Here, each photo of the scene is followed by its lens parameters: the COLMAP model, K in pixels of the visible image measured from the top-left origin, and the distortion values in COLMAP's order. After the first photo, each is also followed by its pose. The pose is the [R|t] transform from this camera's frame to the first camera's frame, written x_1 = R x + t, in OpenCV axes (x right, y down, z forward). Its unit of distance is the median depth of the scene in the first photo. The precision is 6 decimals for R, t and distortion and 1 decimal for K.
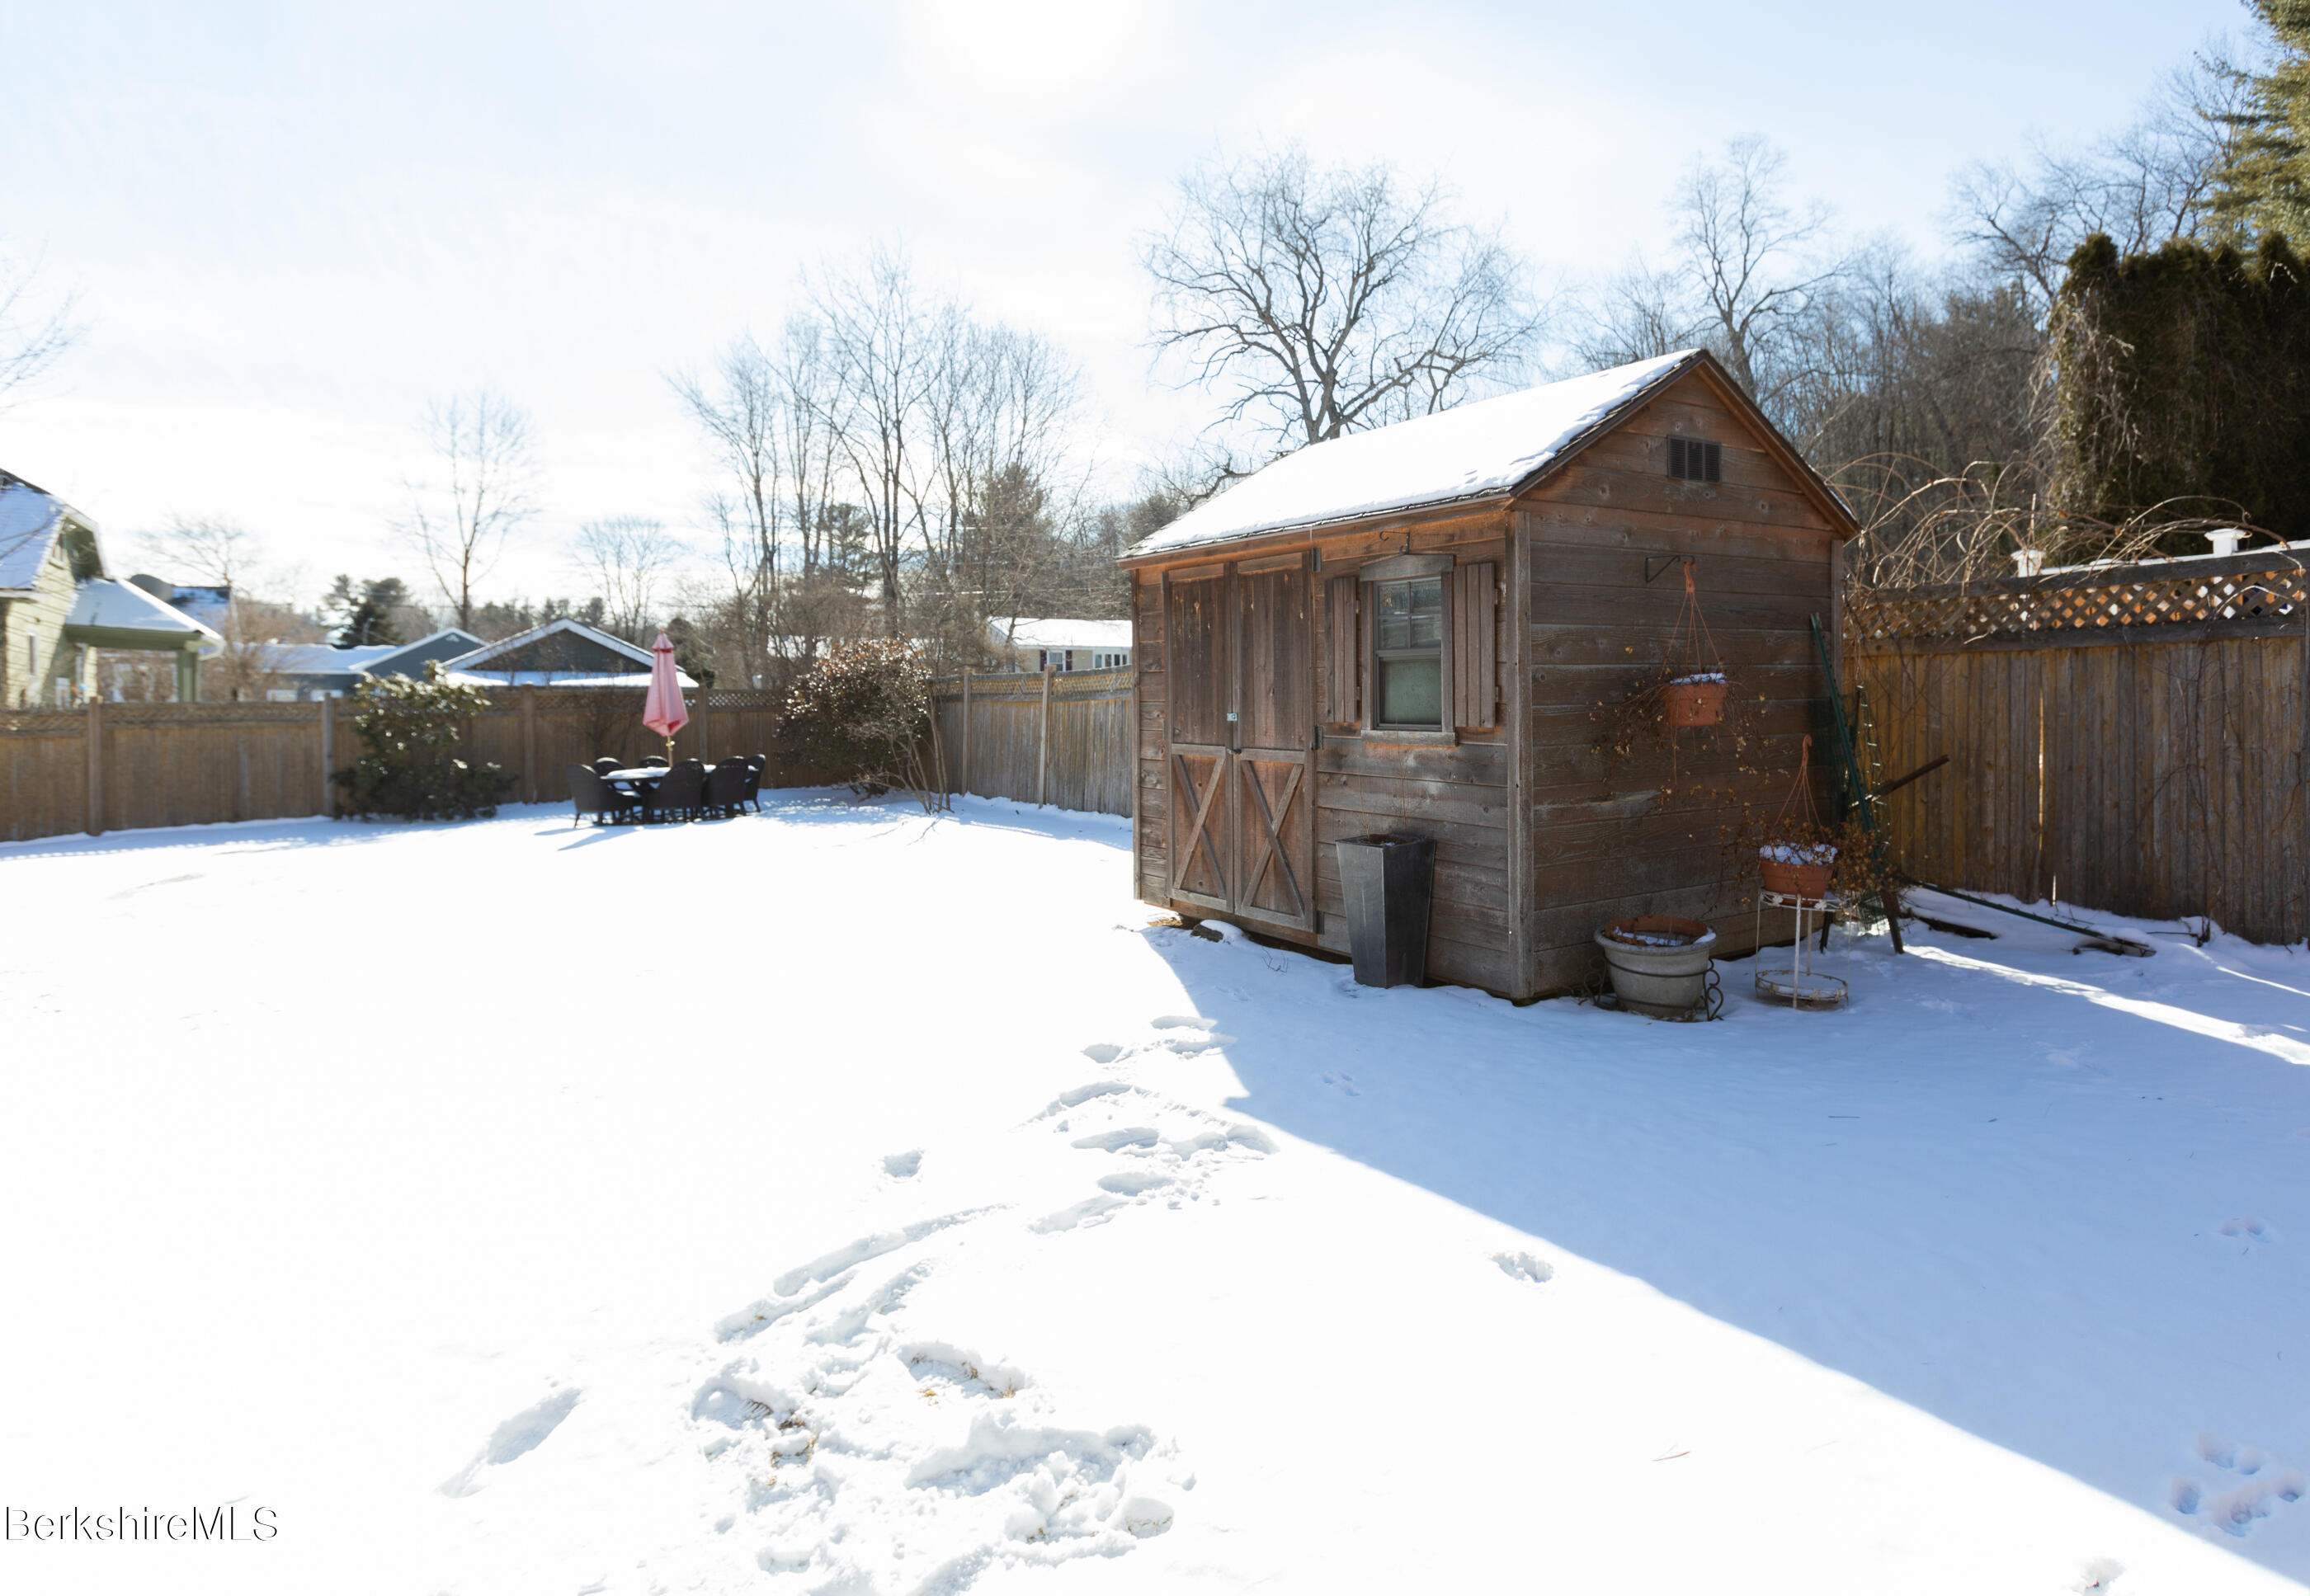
lens RADIAL K [[1249.8, 0, 1151.5], [0, 1249.8, 718.3], [0, 0, 1]] dist [-0.044284, 0.024956]
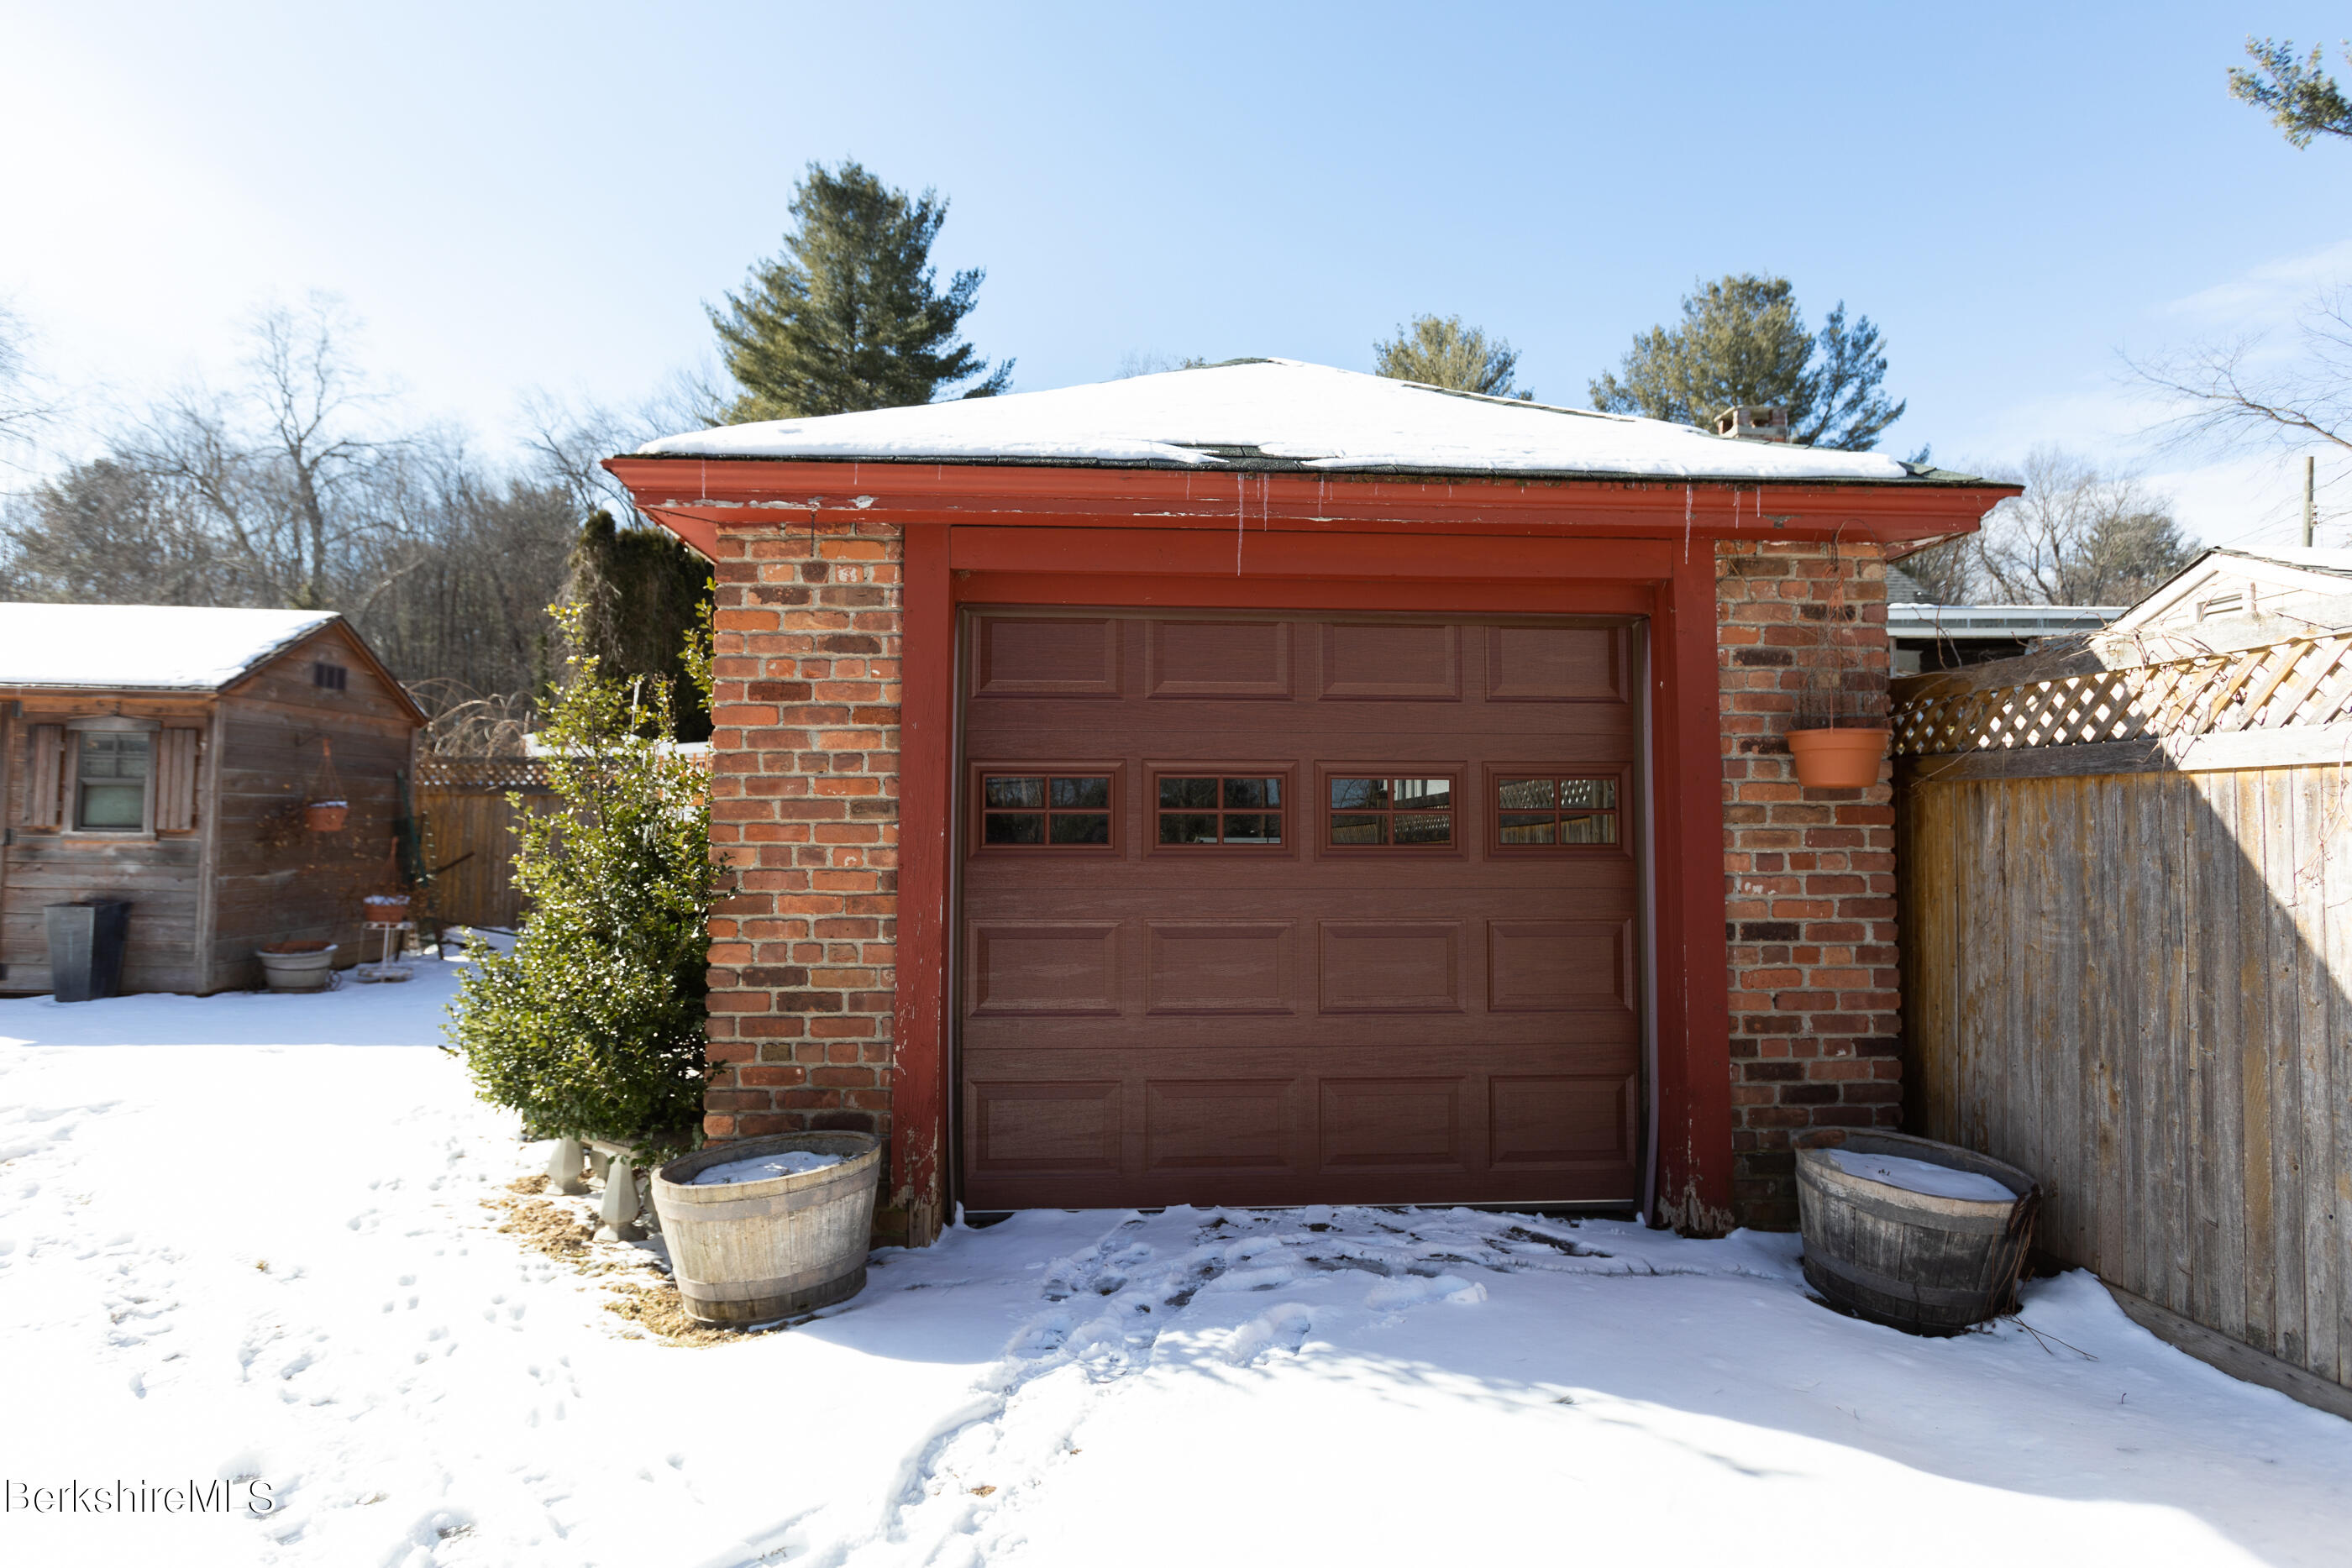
lens RADIAL K [[1233.8, 0, 1212.9], [0, 1233.8, 776.3], [0, 0, 1]] dist [-0.001037, 0.015420]
pose [[0.457242, 0.057730, 0.887466, -0.514970], [-0.004321, 0.998023, -0.062695, 0.030967], [-0.889332, 0.024832, 0.456588, -0.863097]]
